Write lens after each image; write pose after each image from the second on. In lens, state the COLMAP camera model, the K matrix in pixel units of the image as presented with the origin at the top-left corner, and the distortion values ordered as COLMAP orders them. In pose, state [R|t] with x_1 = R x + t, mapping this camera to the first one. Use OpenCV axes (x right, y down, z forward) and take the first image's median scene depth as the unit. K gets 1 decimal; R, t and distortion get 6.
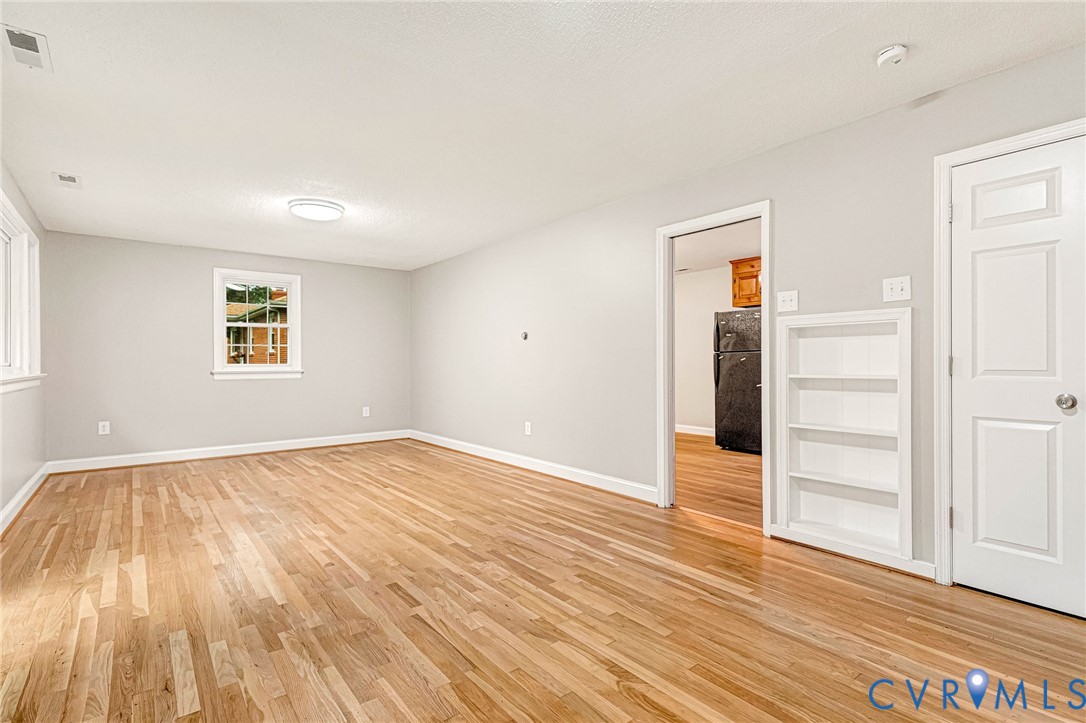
lens RADIAL K [[526.6, 0, 543.0], [0, 526.6, 361.5], [0, 0, 1]] dist [0.000654, -0.000377]
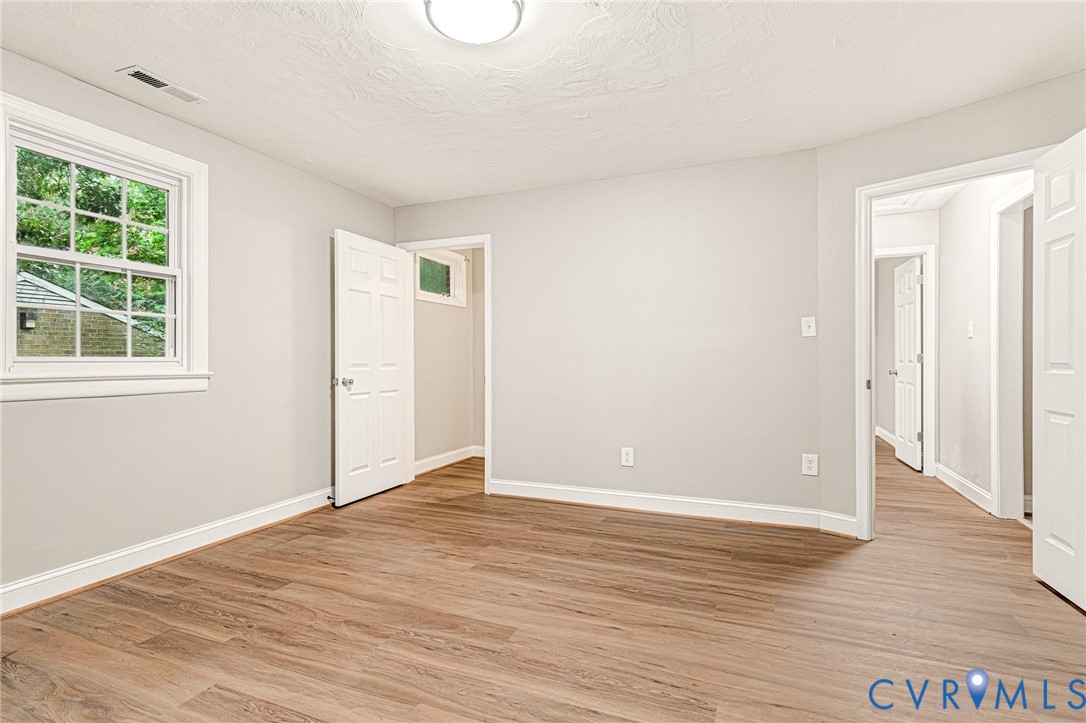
lens RADIAL K [[526.6, 0, 543.0], [0, 526.6, 361.5], [0, 0, 1]] dist [0.000654, -0.000377]
pose [[0.880006, 0.000495, 0.474962, -0.426838], [0.000101, 0.999999, -0.001228, 0.008188], [-0.474963, 0.001129, 0.880005, 0.468996]]
